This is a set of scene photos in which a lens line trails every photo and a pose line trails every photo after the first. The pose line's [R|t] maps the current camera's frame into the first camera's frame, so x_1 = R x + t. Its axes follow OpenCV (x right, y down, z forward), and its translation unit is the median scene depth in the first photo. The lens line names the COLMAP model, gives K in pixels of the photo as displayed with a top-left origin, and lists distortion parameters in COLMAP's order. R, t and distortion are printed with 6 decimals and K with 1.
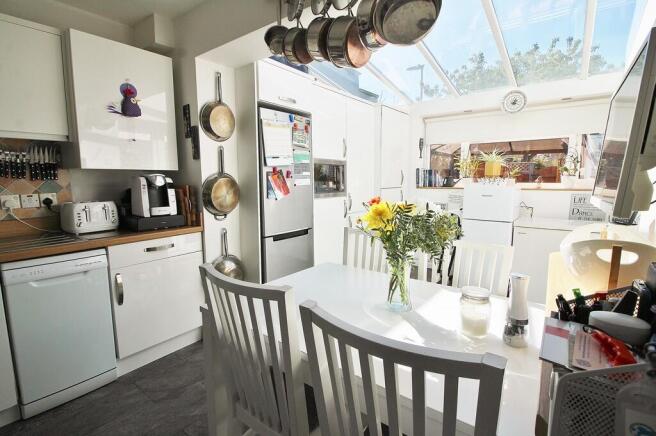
lens RADIAL K [[303.4, 0, 328.0], [0, 303.4, 218.0], [0, 0, 1]] dist [-0.002667, -0.000409]
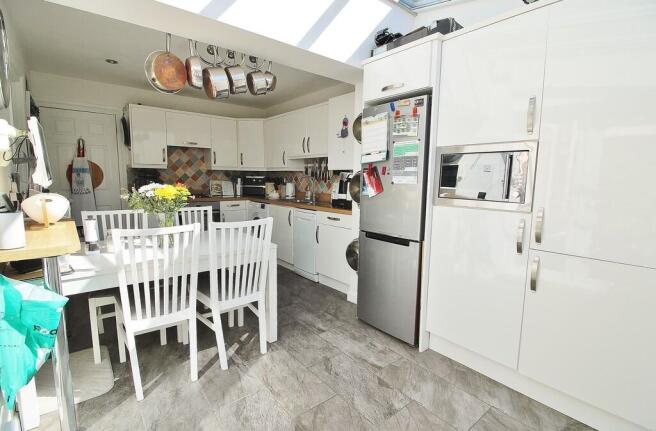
lens RADIAL K [[308.9, 0, 328.0], [0, 308.9, 215.5], [0, 0, 1]] dist [-0.004303, -0.000912]
pose [[-0.220848, 0.118520, -0.968080, 0.824238], [-0.140478, 0.978373, 0.151827, -0.129578], [0.965139, 0.169524, -0.199422, 1.047093]]
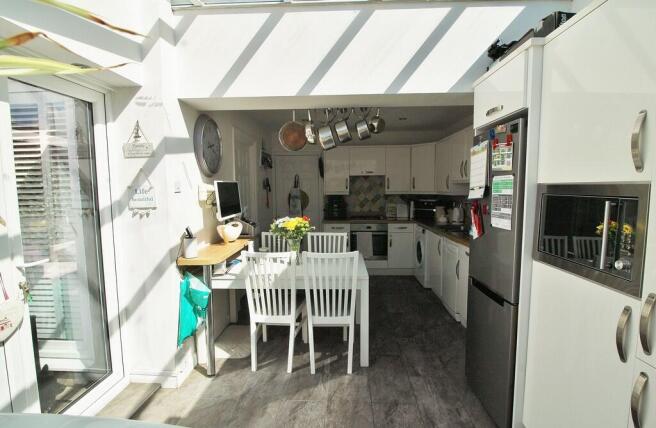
lens RADIAL K [[311.8, 0, 328.0], [0, 311.8, 214.0], [0, 0, 1]] dist [0.002758, 0.000268]
pose [[-0.818126, 0.058952, -0.572009, 0.649069], [-0.061604, 0.980021, 0.189113, -0.257385], [0.571729, 0.189956, -0.798149, 1.407921]]
